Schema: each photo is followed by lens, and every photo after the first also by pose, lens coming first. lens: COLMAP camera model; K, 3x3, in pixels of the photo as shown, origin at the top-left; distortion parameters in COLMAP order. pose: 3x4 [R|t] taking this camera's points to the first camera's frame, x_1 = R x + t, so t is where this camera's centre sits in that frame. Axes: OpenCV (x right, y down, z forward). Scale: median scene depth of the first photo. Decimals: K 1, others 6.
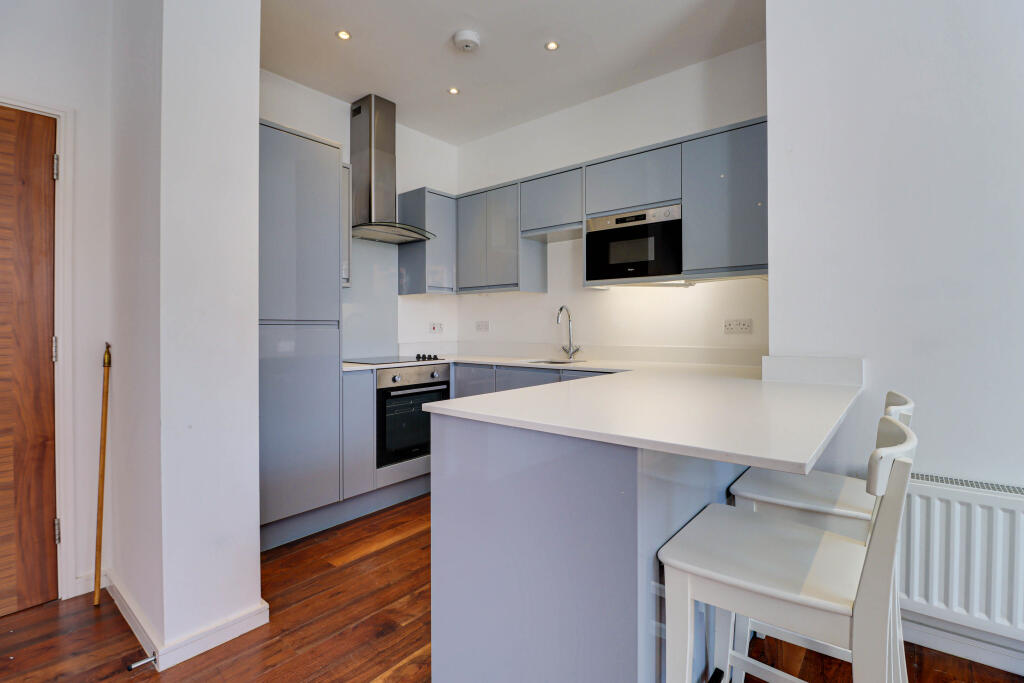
lens RADIAL K [[473.9, 0, 512.1], [0, 473.9, 324.8], [0, 0, 1]] dist [0.000274, 0.000020]
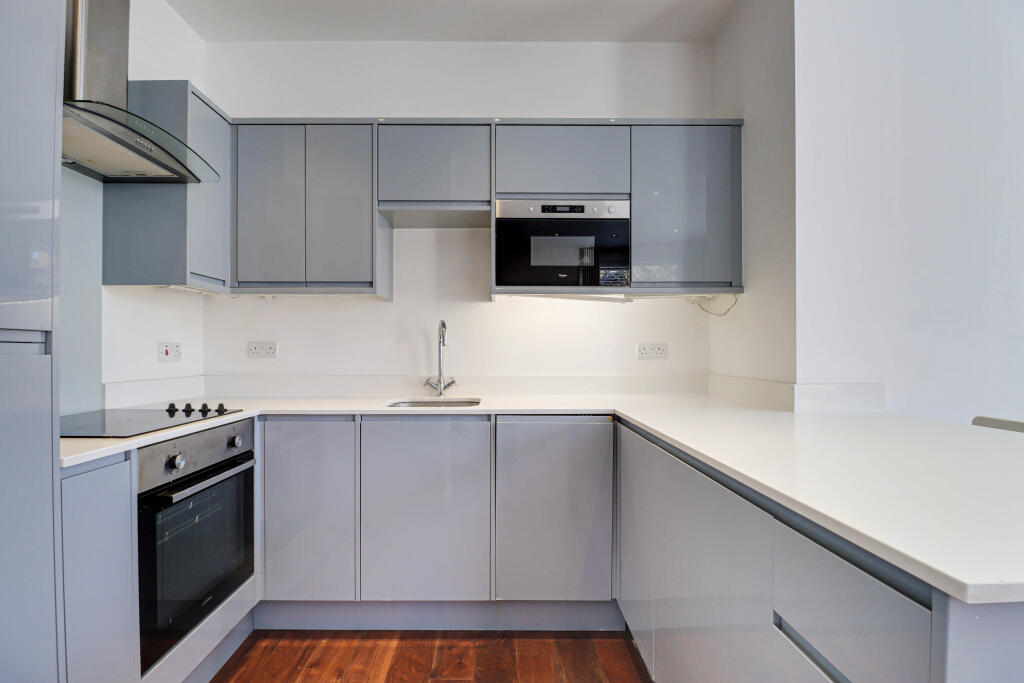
lens RADIAL K [[497.9, 0, 512.0], [0, 497.9, 341.5], [0, 0, 1]] dist [-0.001182, -0.000164]
pose [[0.764369, 0.014636, 0.644613, -0.292331], [-0.004408, 0.999838, -0.017475, 0.003510], [-0.644764, 0.010516, 0.764309, 0.400474]]
